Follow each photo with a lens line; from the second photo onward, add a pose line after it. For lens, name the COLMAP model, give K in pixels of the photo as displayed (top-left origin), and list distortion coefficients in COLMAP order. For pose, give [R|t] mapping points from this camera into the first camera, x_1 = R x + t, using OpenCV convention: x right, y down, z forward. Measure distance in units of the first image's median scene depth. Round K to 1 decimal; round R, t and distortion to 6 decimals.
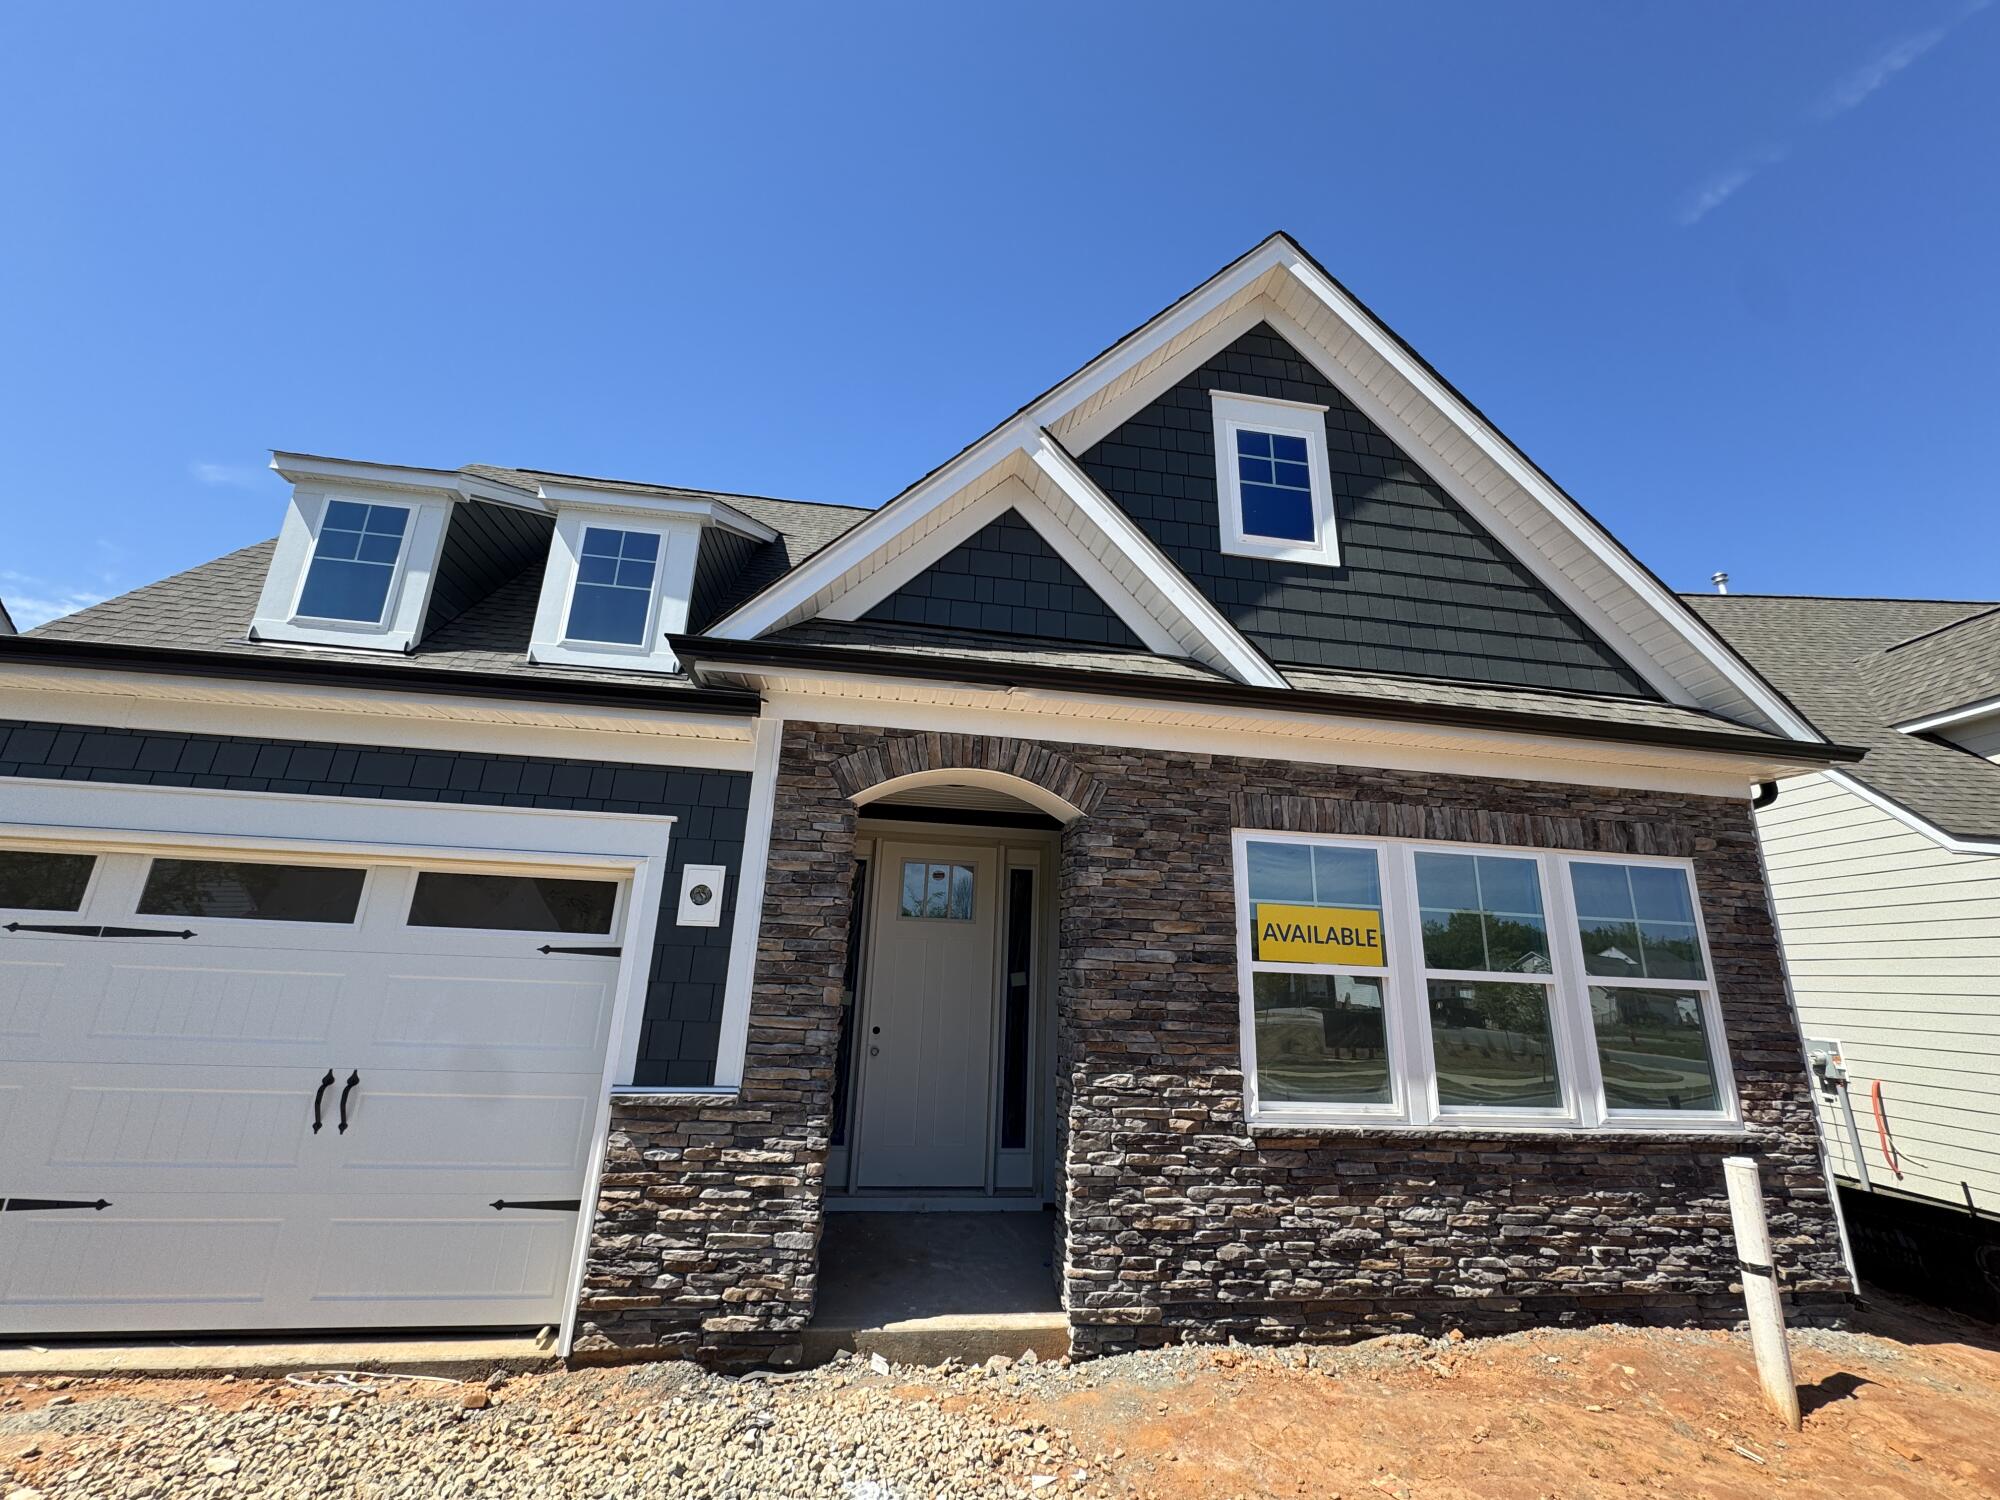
lens RADIAL K [[800.7, 0, 1000.0], [0, 800.7, 750.0], [0, 0, 1]] dist [-0.000974, -0.000174]
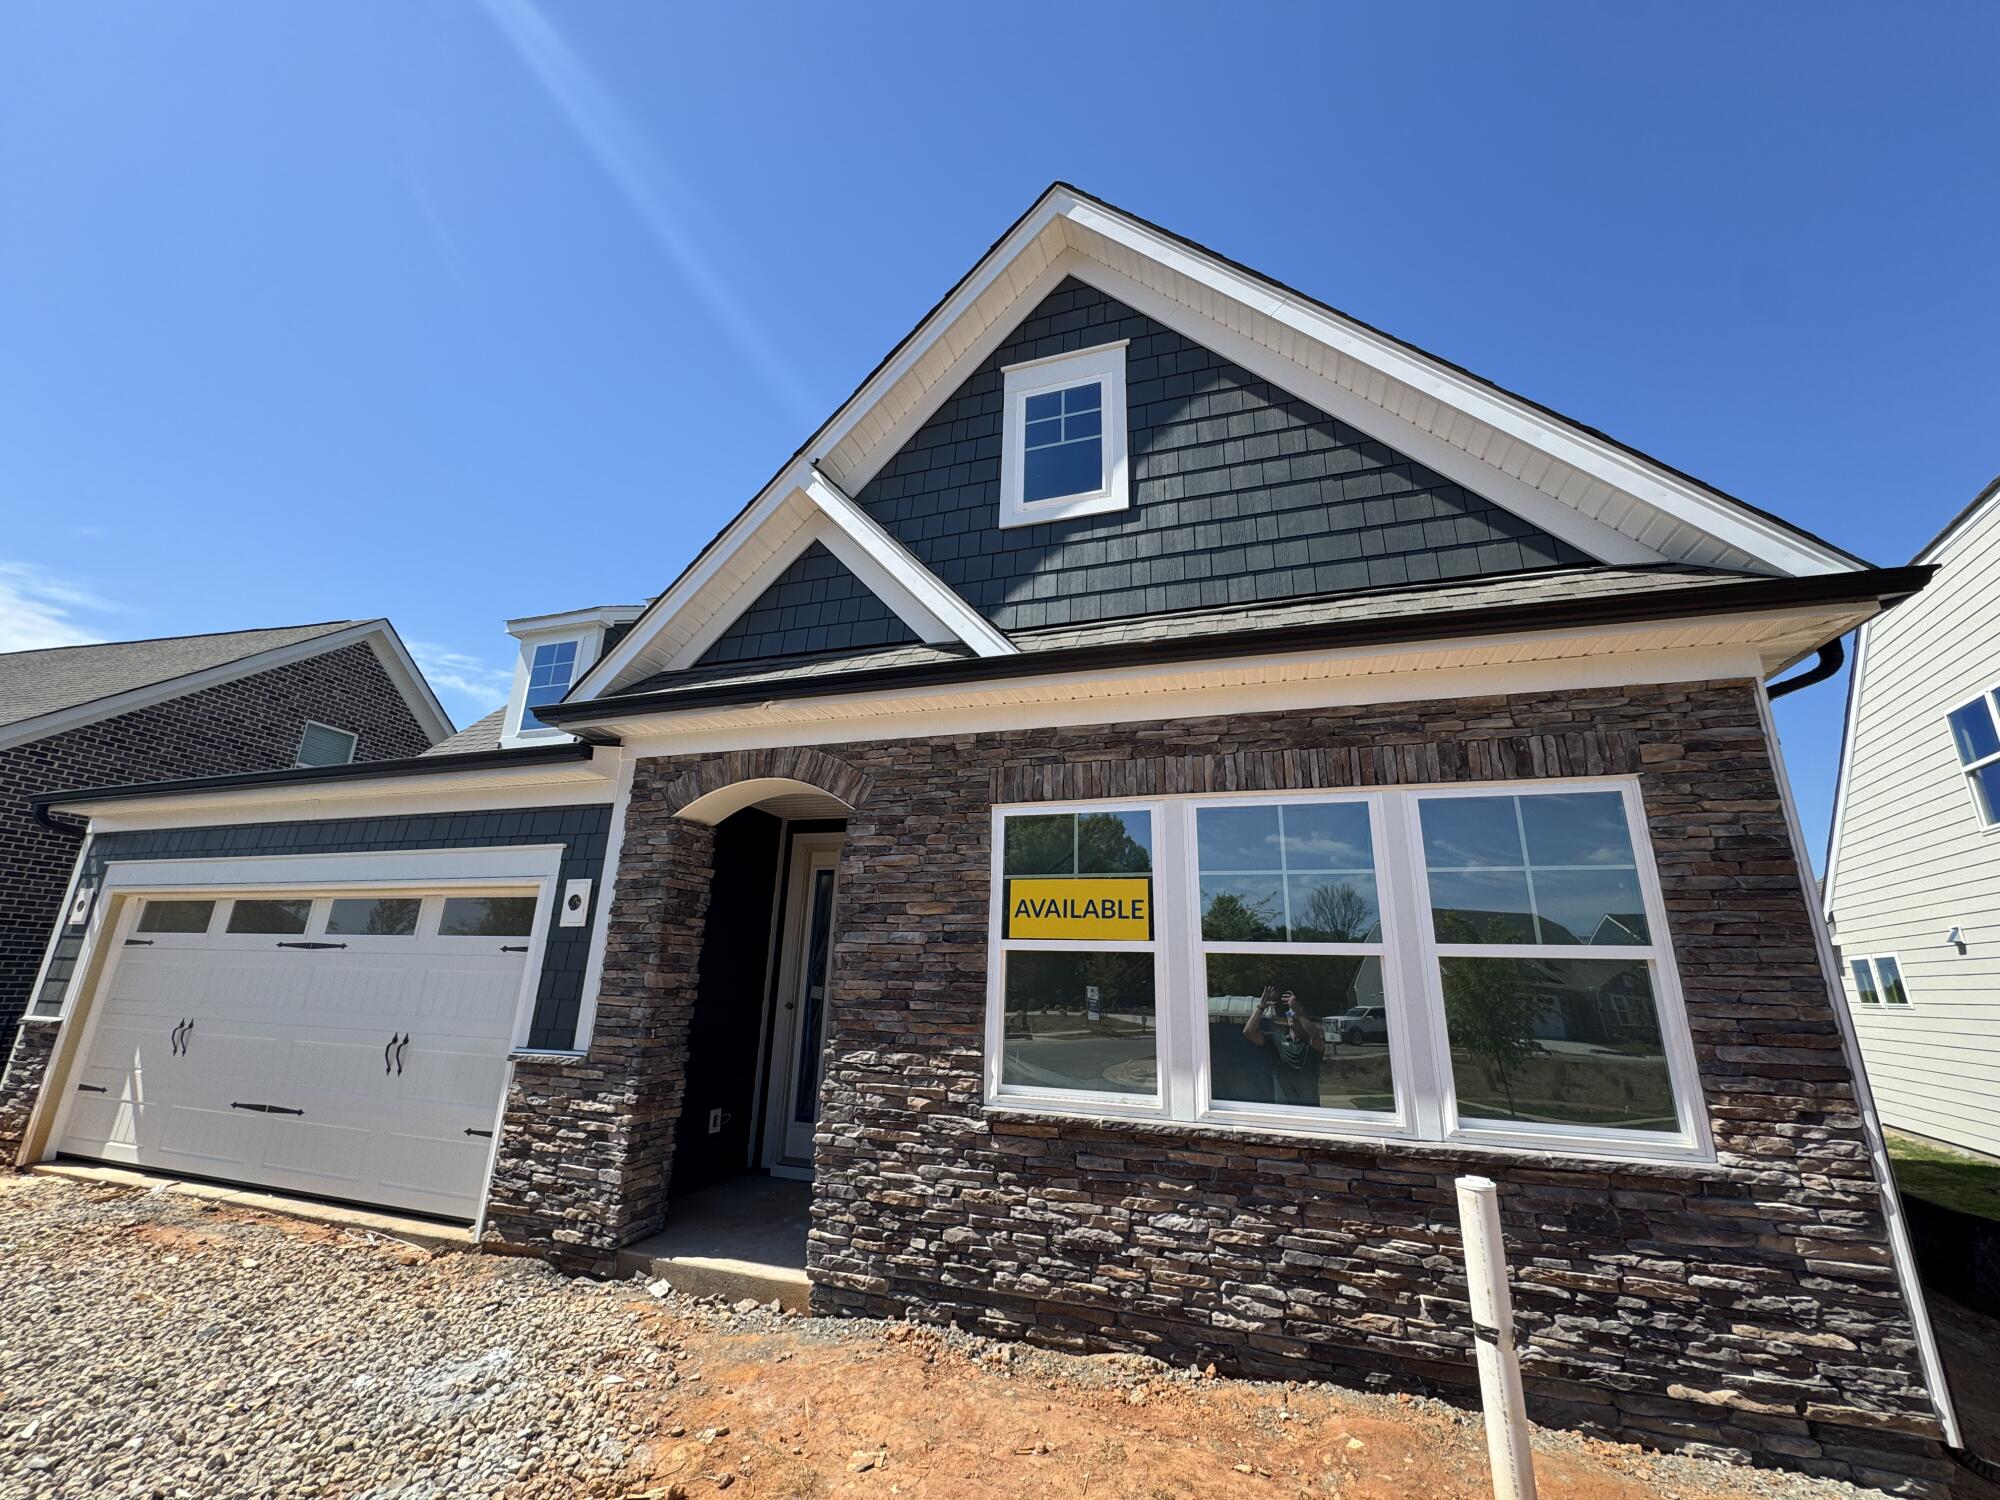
lens RADIAL K [[800.7, 0, 1000.0], [0, 800.7, 750.0], [0, 0, 1]] dist [-0.000974, -0.000174]
pose [[0.889372, -0.141582, -0.434709, 0.781455], [0.128794, 0.989920, -0.058910, 0.095909], [0.438668, -0.003595, 0.898642, 0.133598]]
